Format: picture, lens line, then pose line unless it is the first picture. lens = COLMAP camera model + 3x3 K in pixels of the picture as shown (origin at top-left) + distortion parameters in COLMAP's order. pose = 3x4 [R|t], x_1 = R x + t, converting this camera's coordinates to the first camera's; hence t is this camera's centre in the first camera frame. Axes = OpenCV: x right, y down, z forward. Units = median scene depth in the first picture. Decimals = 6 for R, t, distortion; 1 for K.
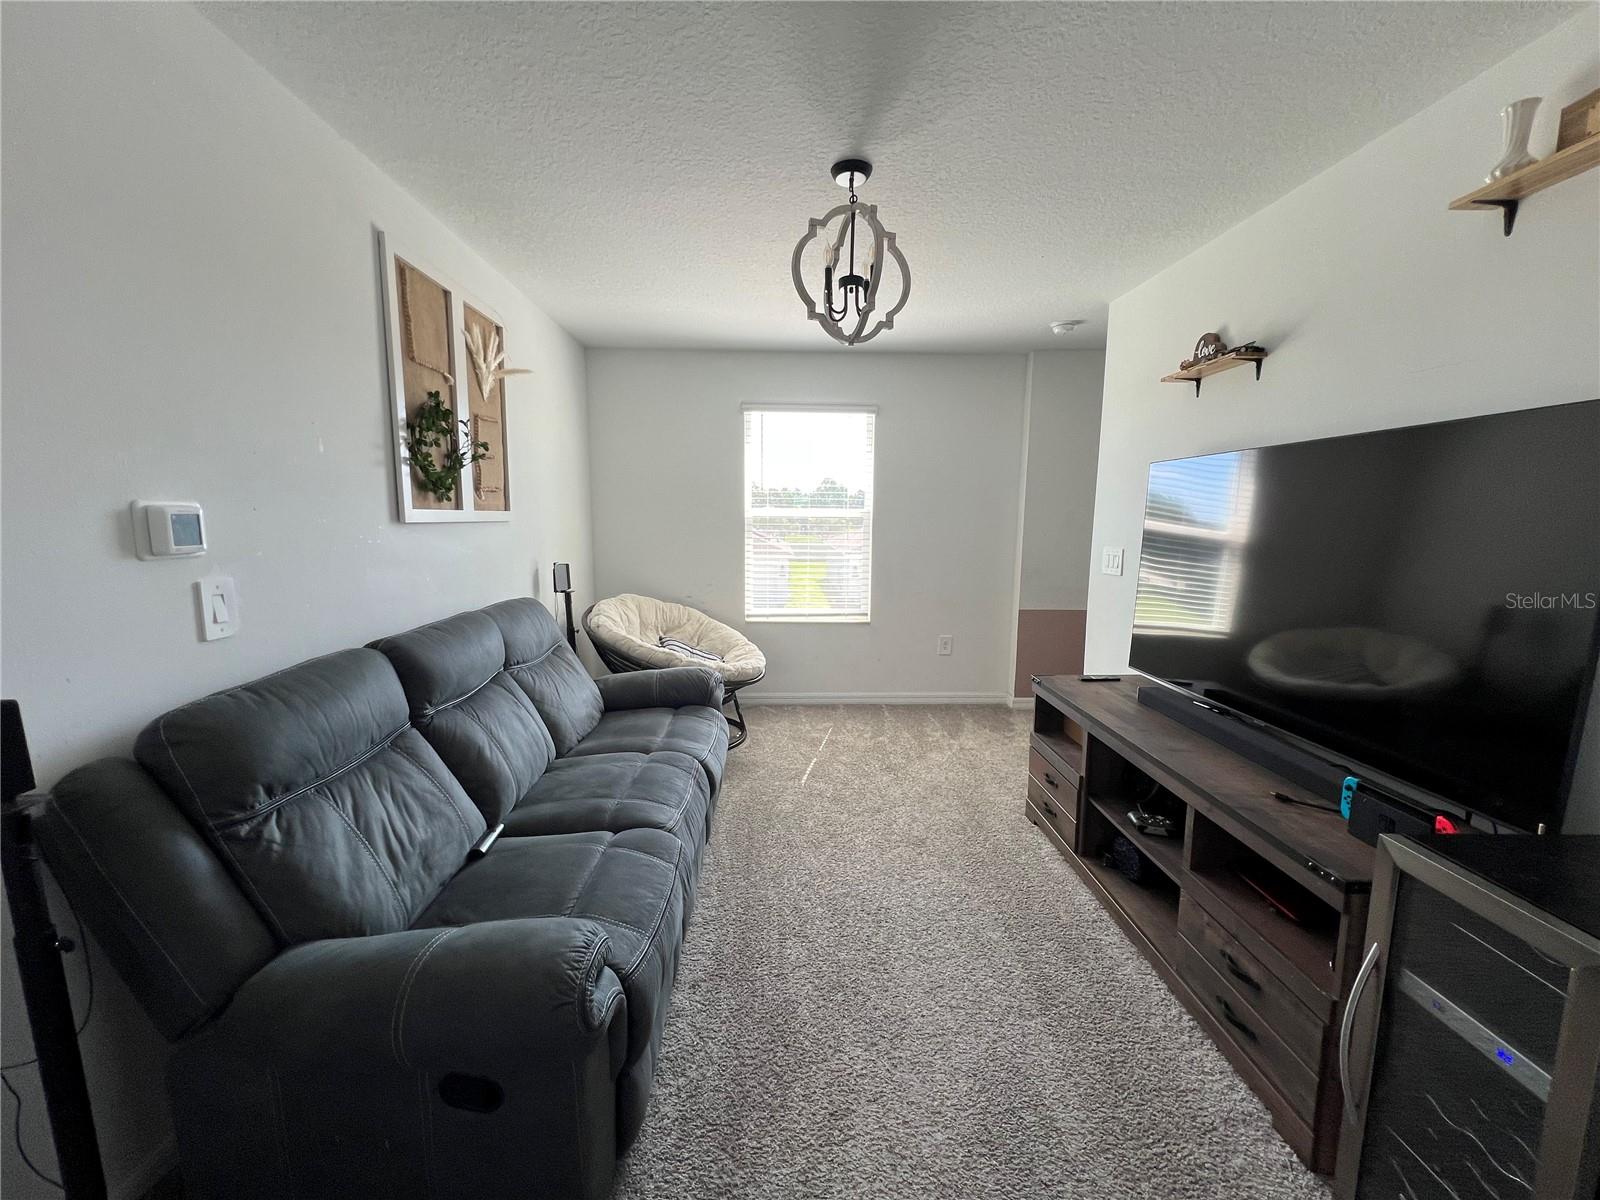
lens RADIAL K [[637.8, 0, 798.8], [0, 637.8, 597.7], [0, 0, 1]] dist [-0.003395, 0.000498]
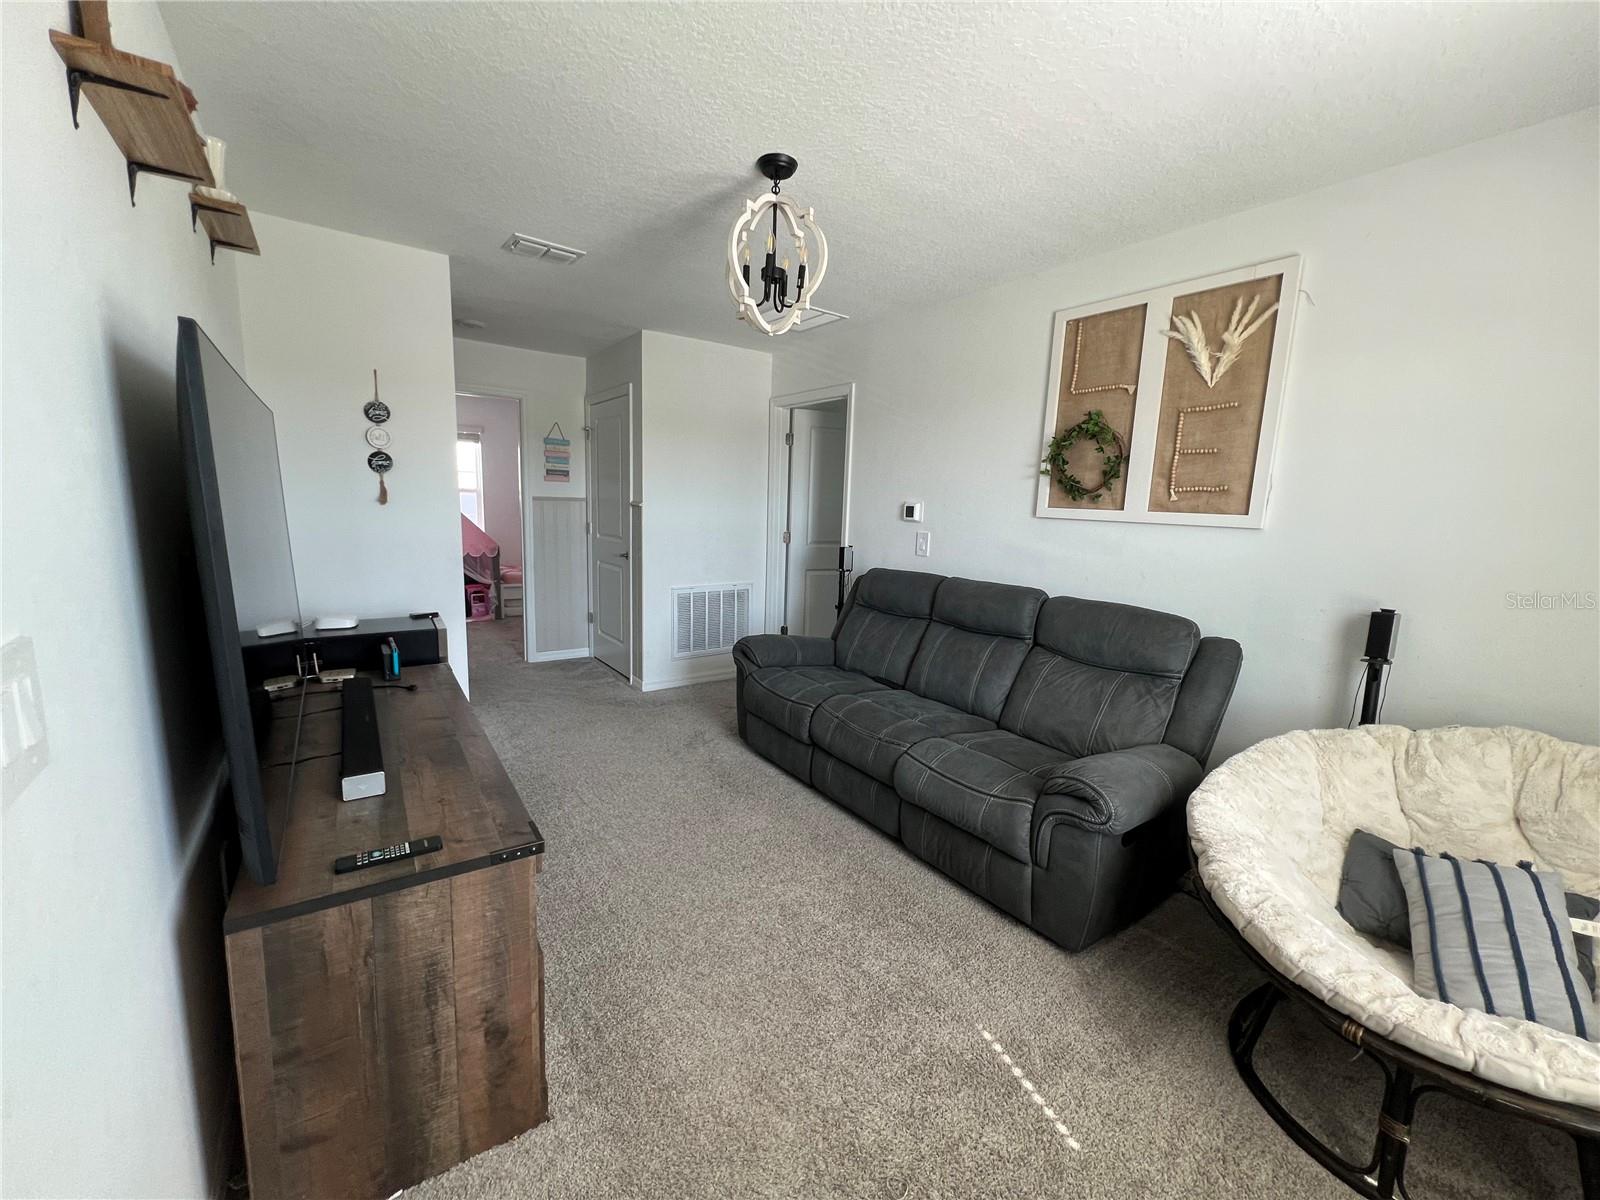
lens RADIAL K [[637.8, 0, 798.8], [0, 637.8, 597.7], [0, 0, 1]] dist [-0.003395, 0.000498]
pose [[-0.842276, 0.036689, -0.537797, 0.598459], [-0.113543, 0.963222, 0.243537, -0.227701], [0.526953, 0.266189, -0.807133, 1.905922]]
